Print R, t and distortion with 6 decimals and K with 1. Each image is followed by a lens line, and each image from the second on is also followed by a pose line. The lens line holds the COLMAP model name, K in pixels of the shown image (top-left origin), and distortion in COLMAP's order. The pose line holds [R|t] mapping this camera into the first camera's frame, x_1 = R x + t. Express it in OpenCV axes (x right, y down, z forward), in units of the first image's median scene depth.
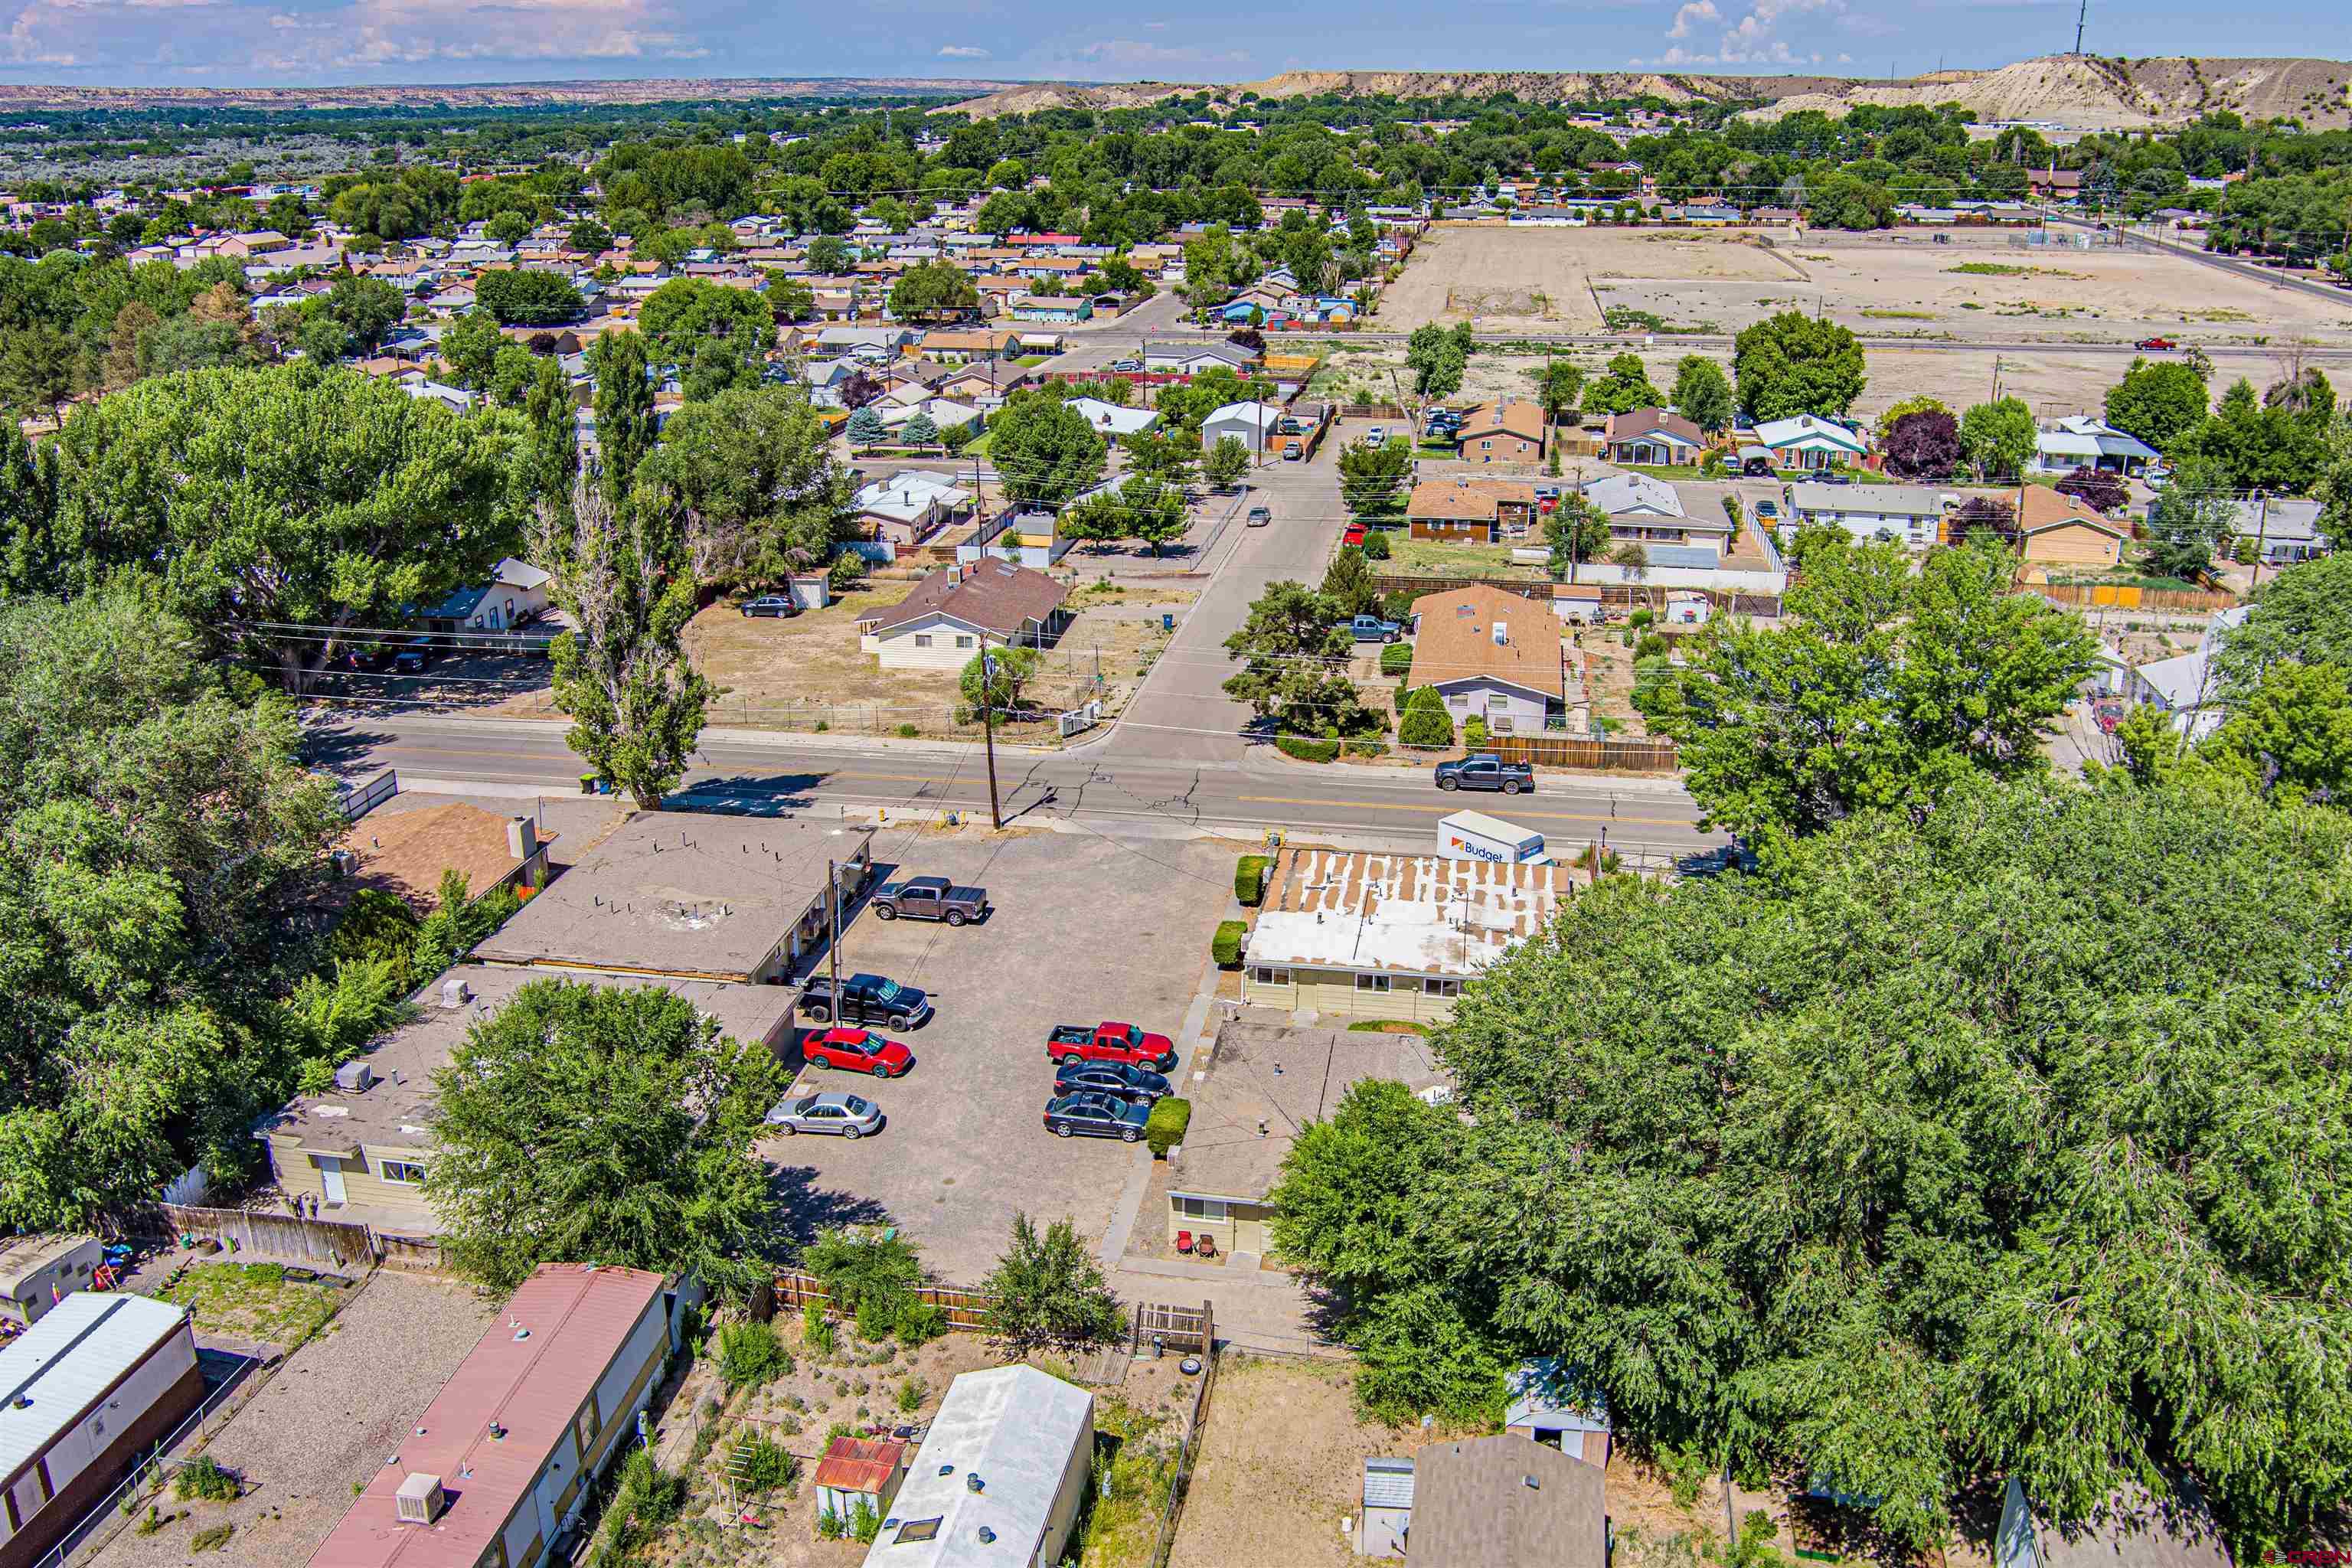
lens RADIAL K [[1871.2, 0, 1179.1], [0, 1871.2, 790.2], [0, 0, 1]] dist [-0.086327, 0.036832]
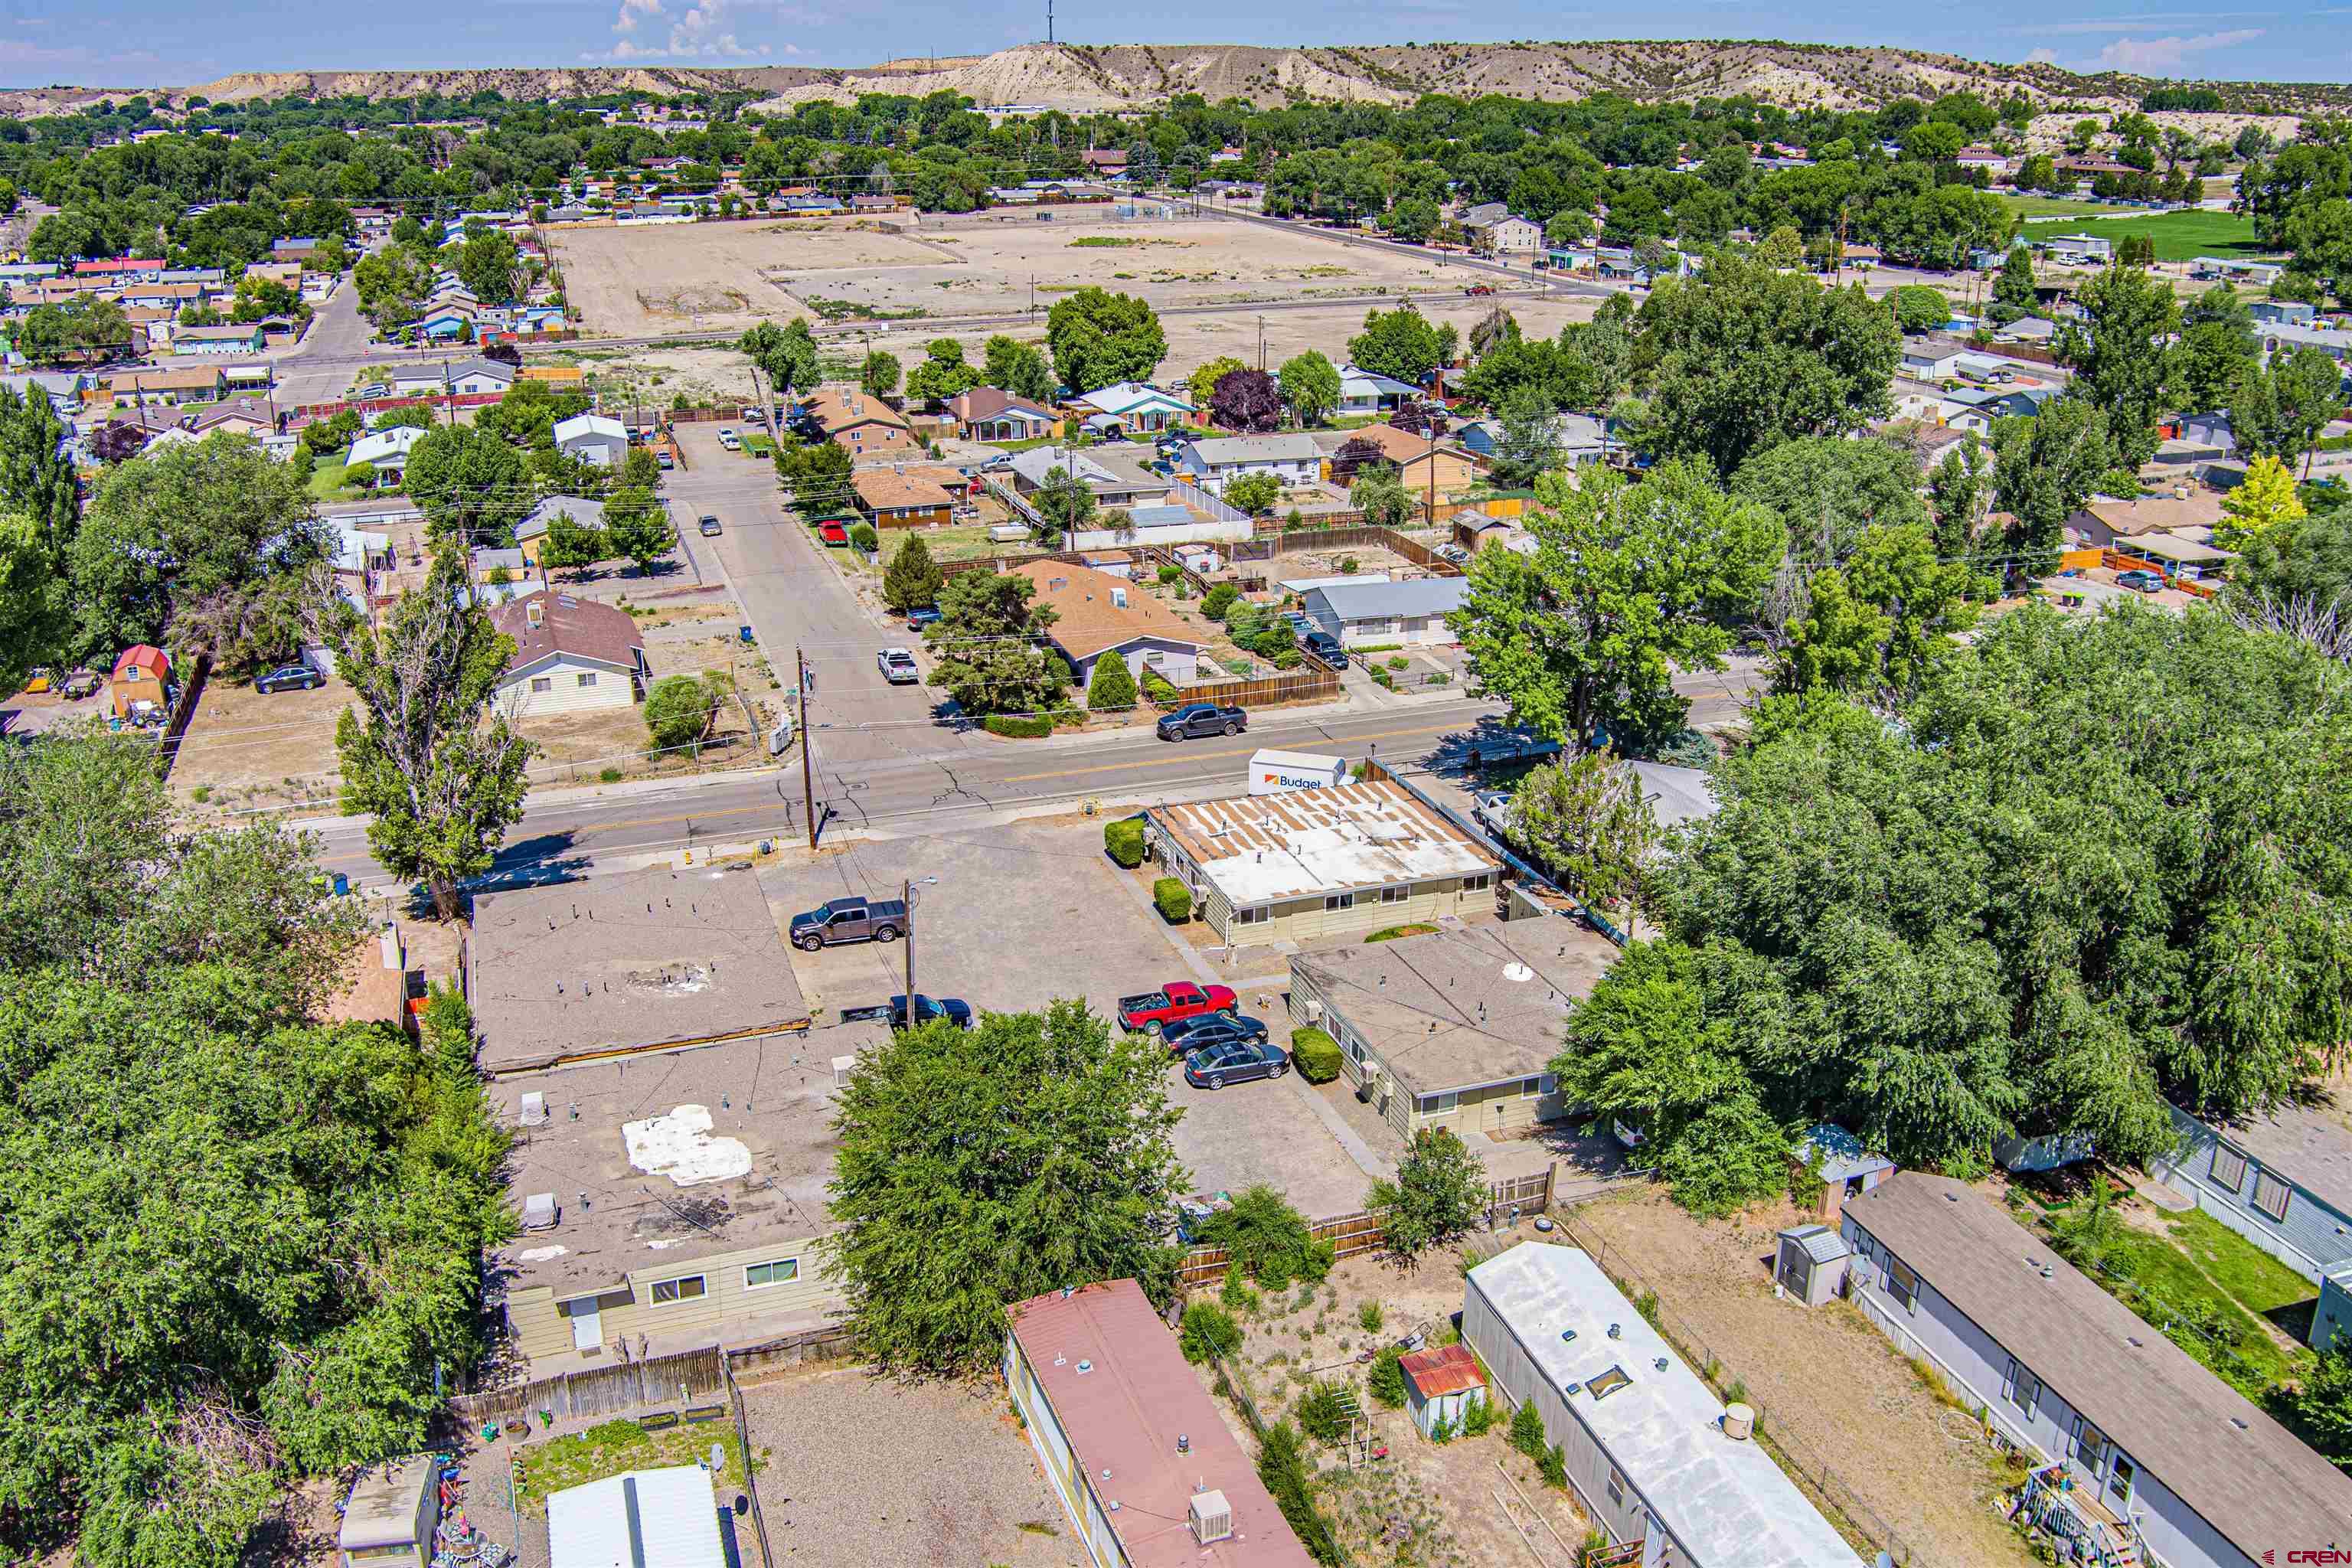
lens RADIAL K [[1871.2, 0, 1174.2], [0, 1871.2, 783.1], [0, 0, 1]] dist [-0.086327, 0.036832]
pose [[0.876621, -0.165269, 0.451909, -0.166552], [0.165438, 0.985430, 0.039465, -0.009285], [-0.451847, 0.040167, 0.891191, 0.020921]]
